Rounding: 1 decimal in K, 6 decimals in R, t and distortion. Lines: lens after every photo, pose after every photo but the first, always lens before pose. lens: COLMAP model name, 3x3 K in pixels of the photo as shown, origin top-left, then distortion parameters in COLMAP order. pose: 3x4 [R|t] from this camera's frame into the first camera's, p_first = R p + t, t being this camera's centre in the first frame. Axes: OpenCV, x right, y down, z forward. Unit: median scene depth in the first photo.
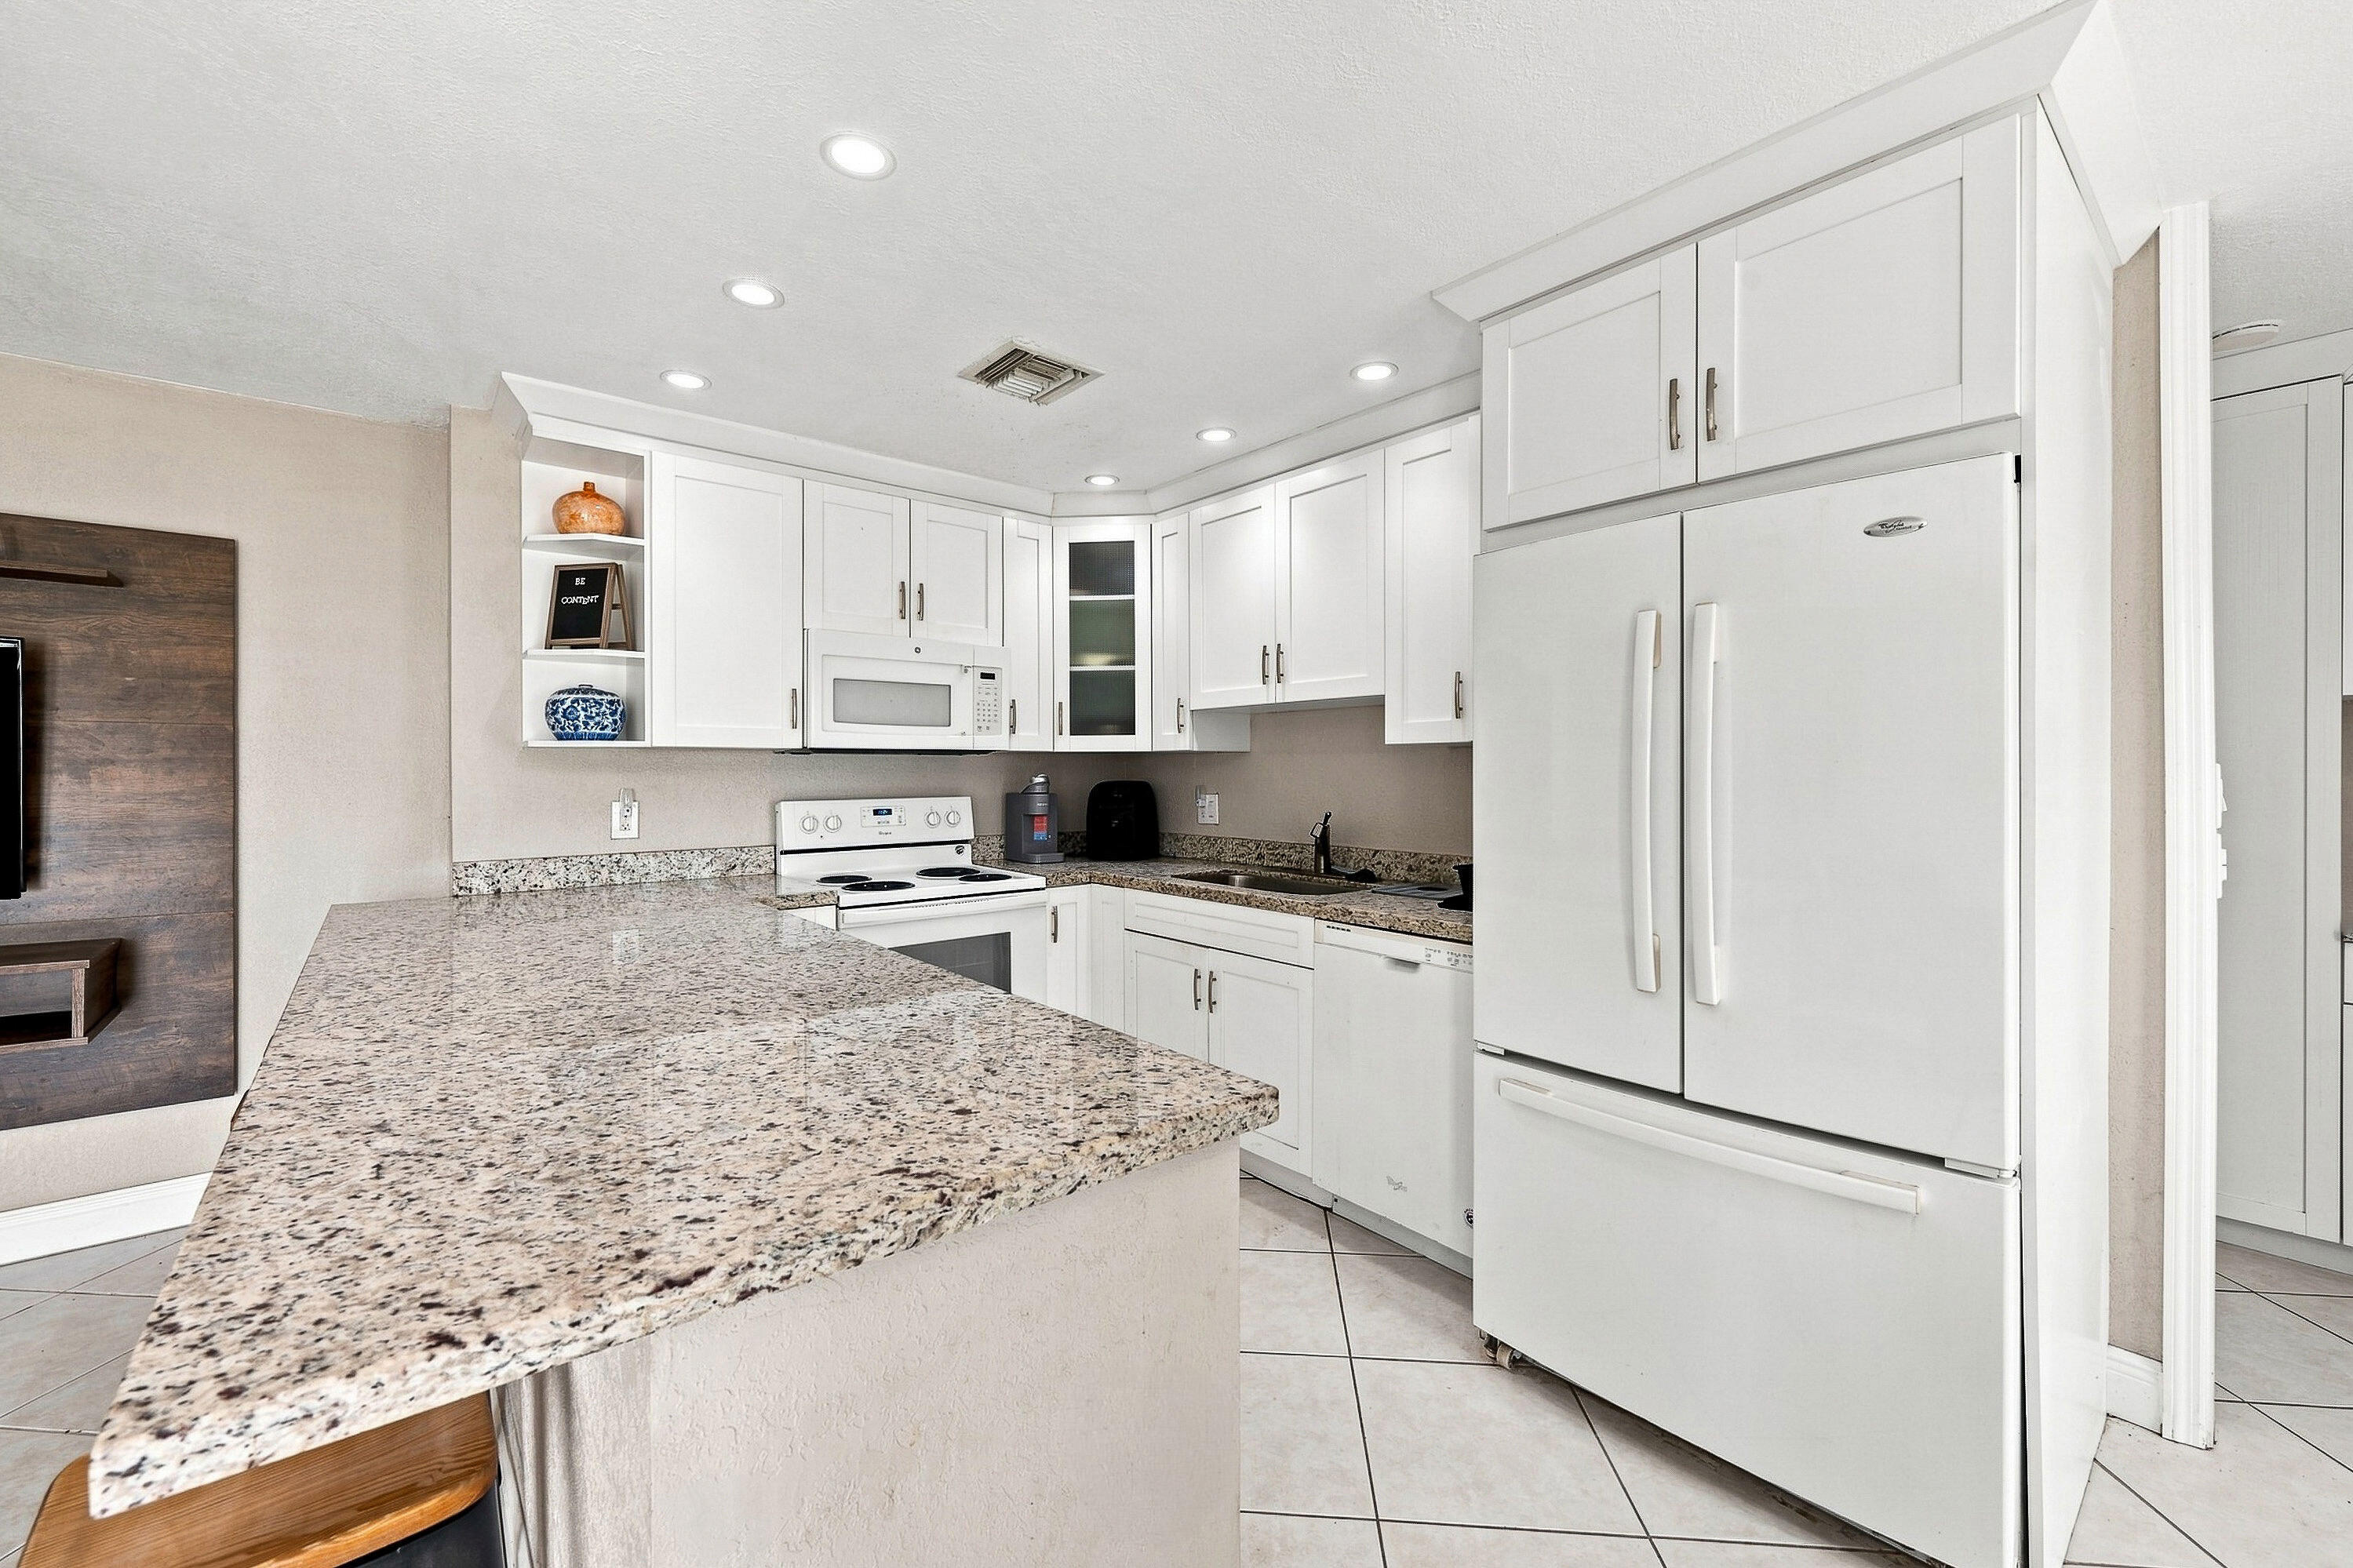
lens RADIAL K [[949.9, 0, 1172.7], [0, 949.9, 772.0], [0, 0, 1]] dist [-0.003123, 0.001152]
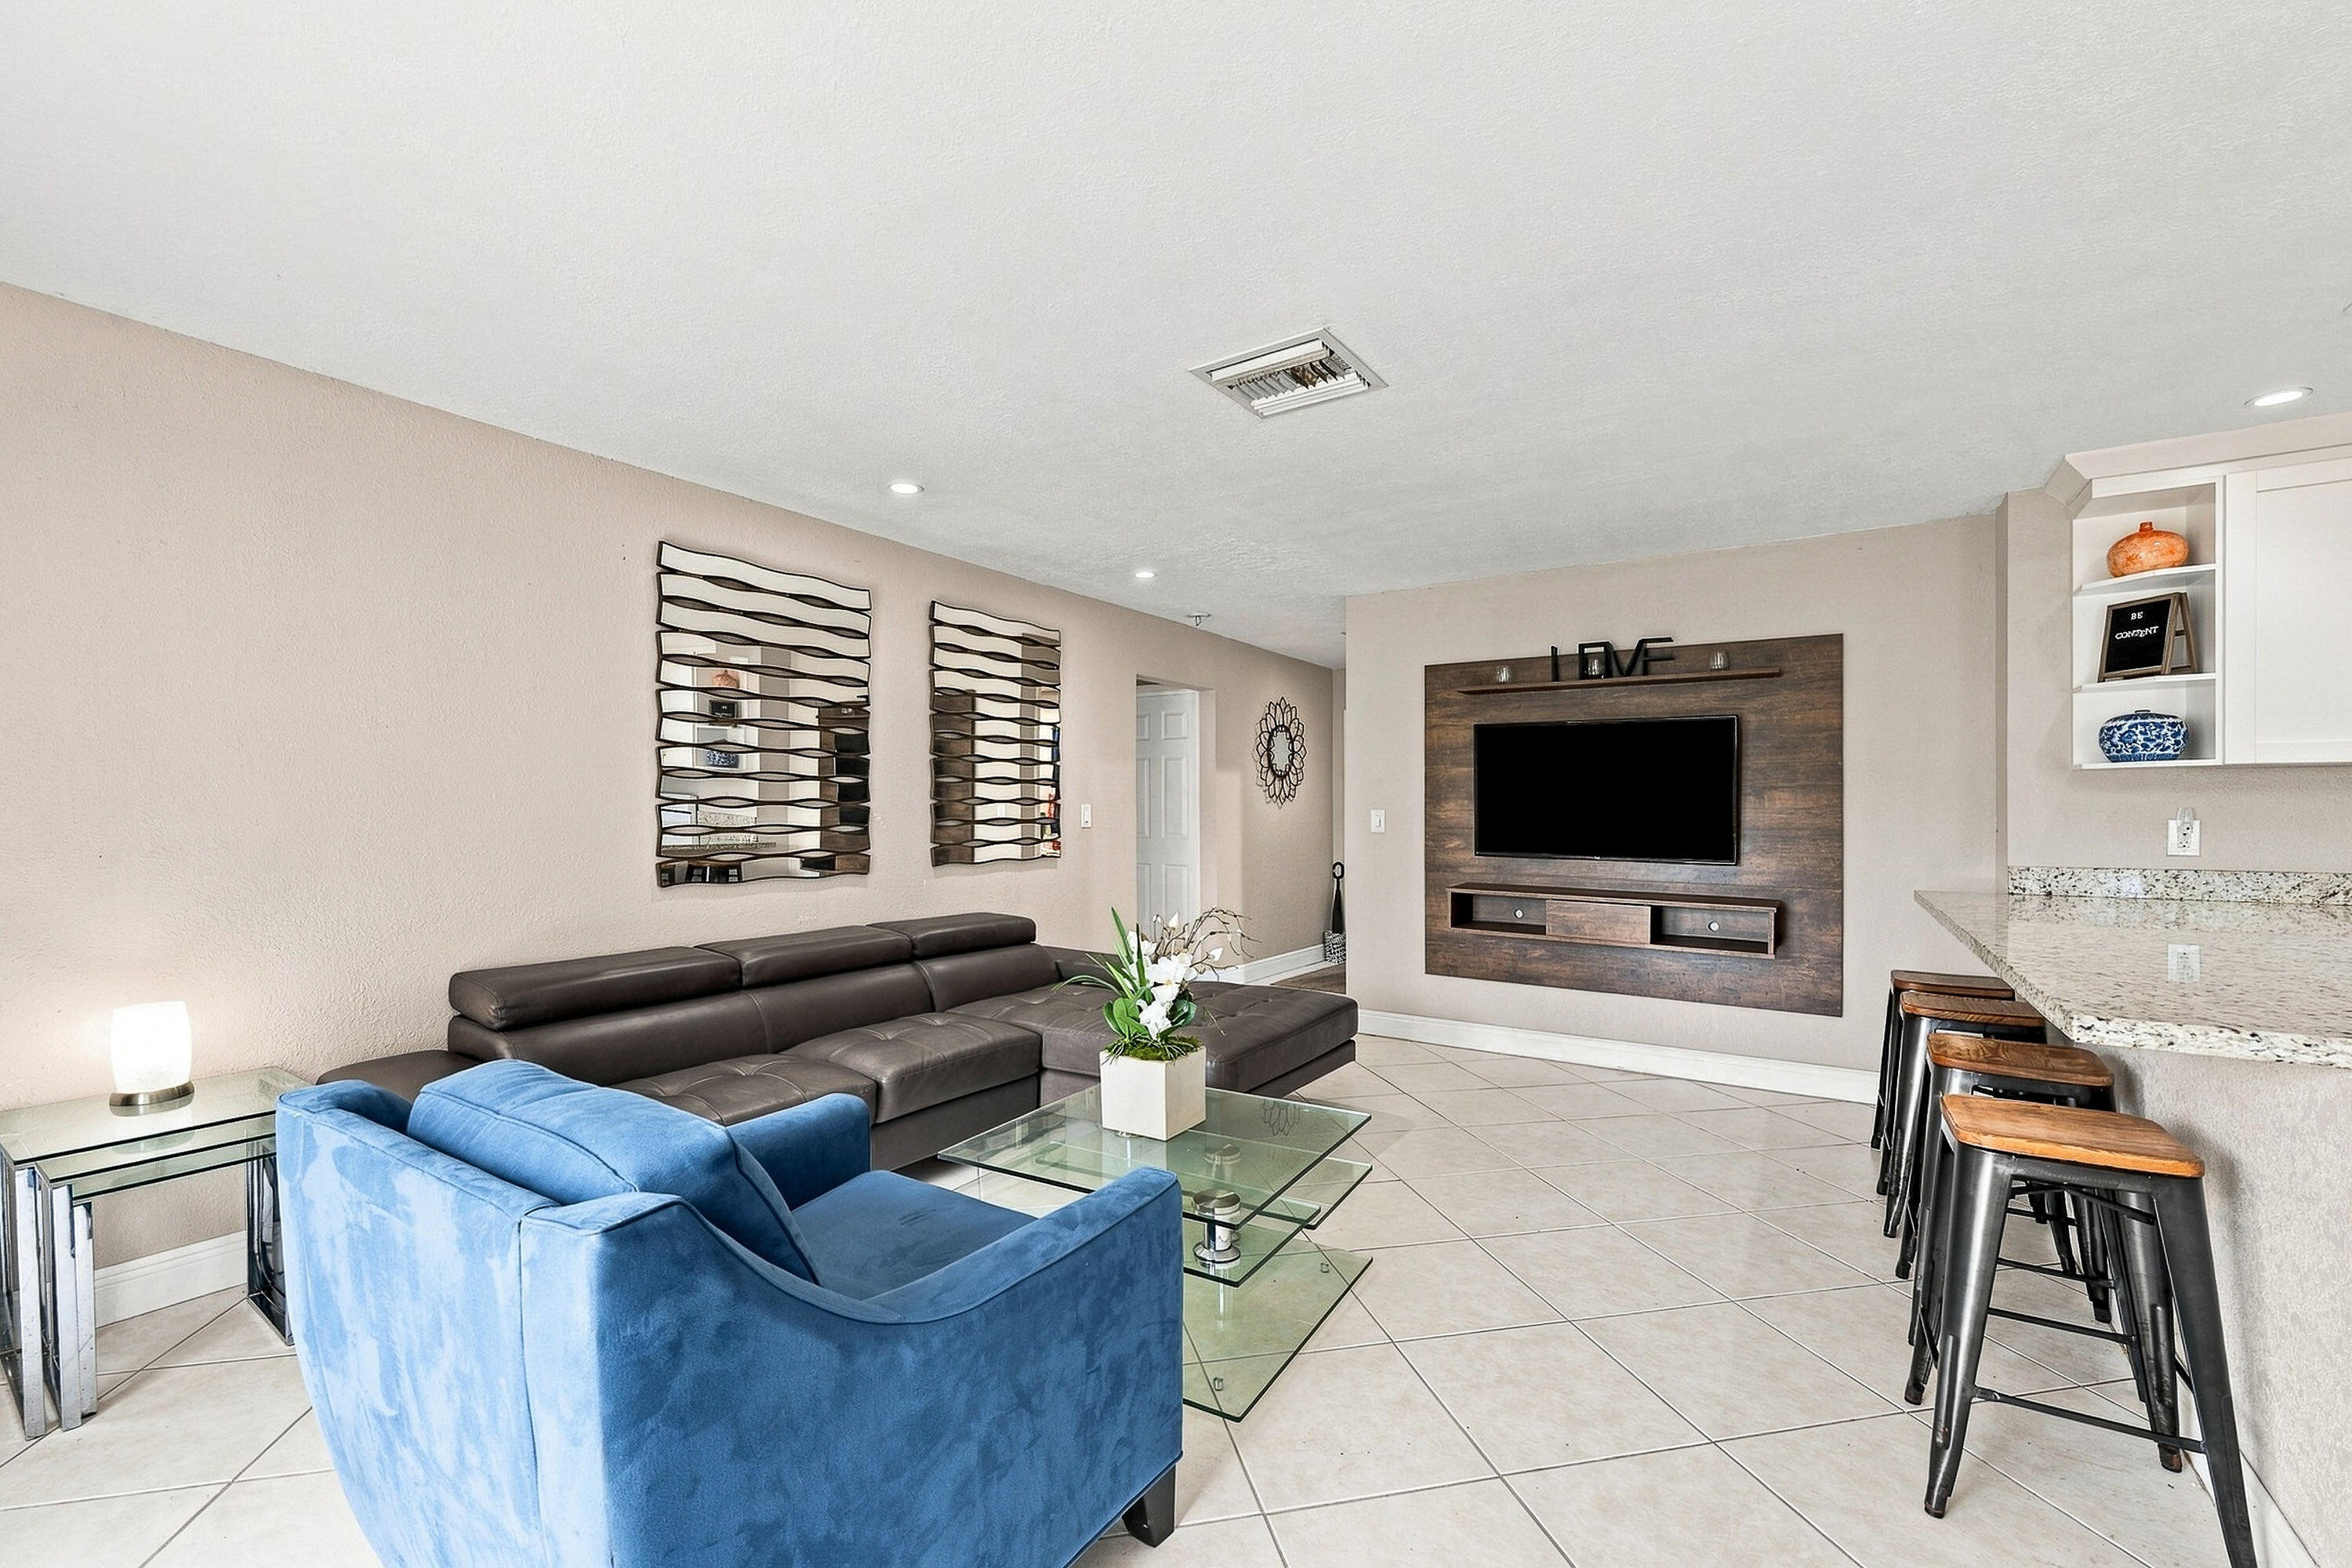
lens RADIAL K [[969.4, 0, 1166.5], [0, 969.4, 812.2], [0, 0, 1]] dist [0.003031, -0.000294]
pose [[0.284567, 0.003397, -0.958650, 0.135344], [-0.003751, 0.999990, 0.002430, 0.027365], [0.958649, 0.002904, 0.284577, -0.403063]]
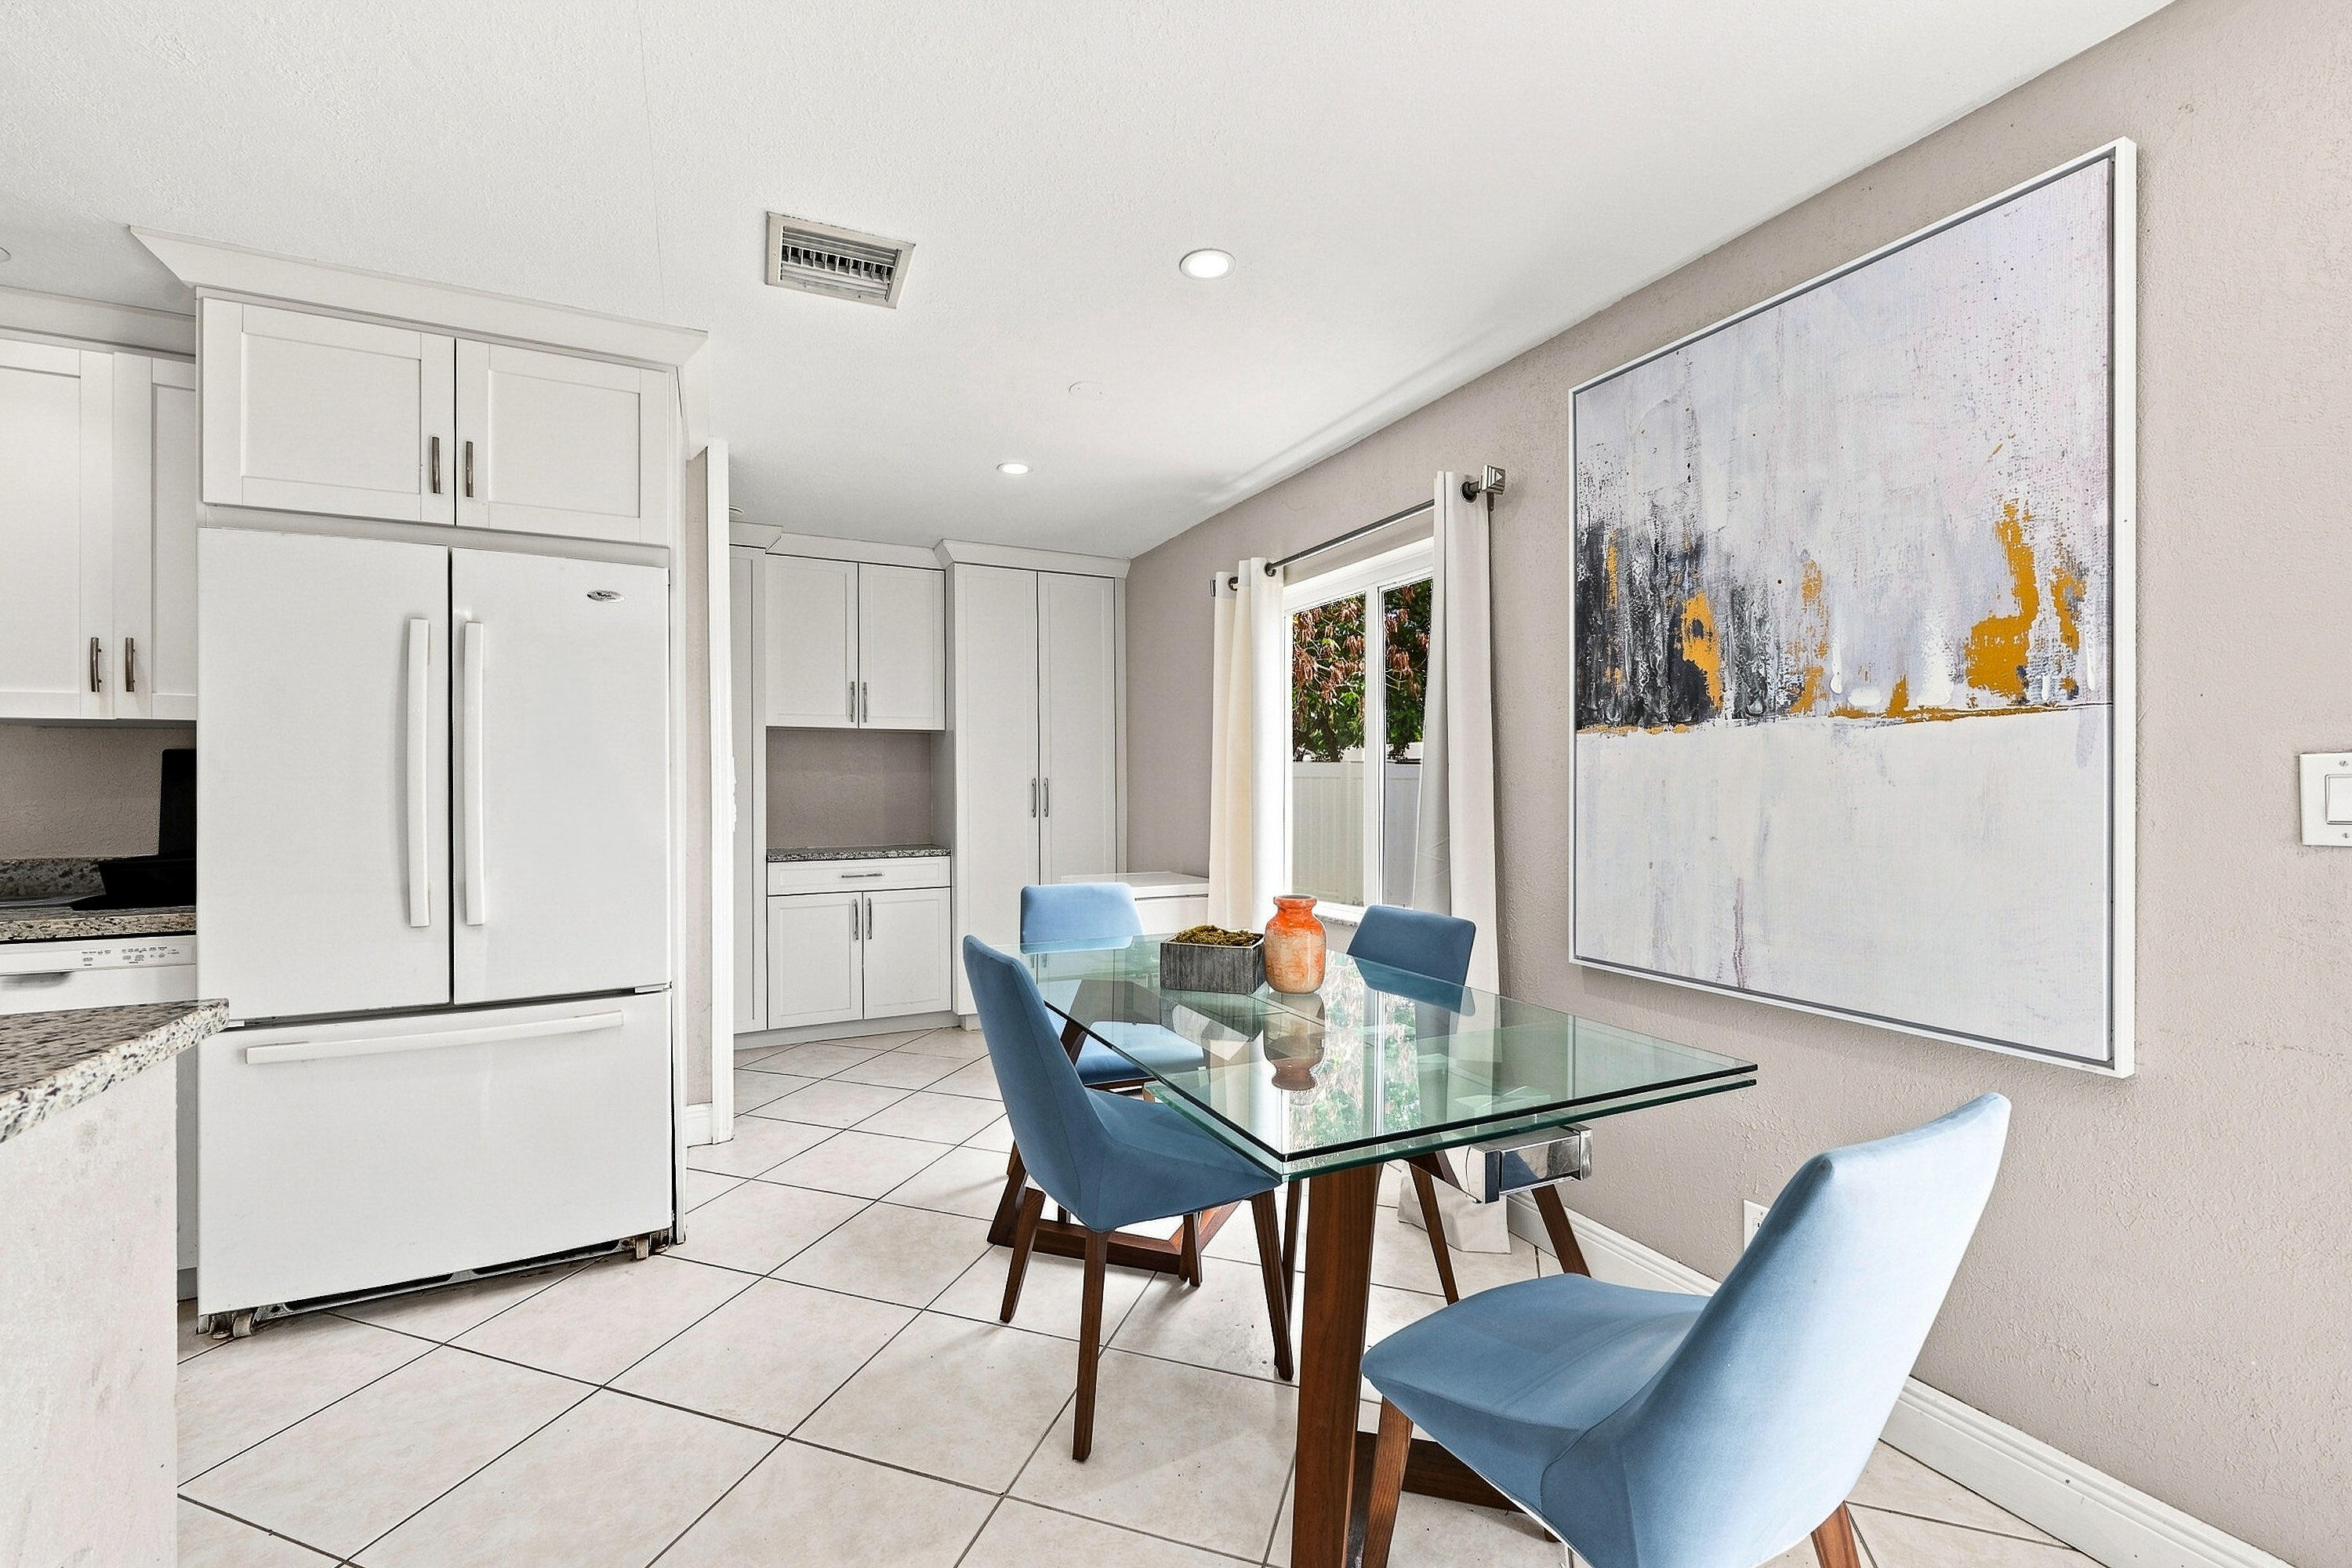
lens RADIAL K [[949.7, 0, 1161.0], [0, 949.7, 777.4], [0, 0, 1]] dist [-0.003123, 0.001152]
pose [[0.246985, 0.008354, 0.968983, -0.280821], [0.003920, 0.999946, -0.009620, 0.031573], [-0.969011, 0.006174, 0.246939, -0.146890]]
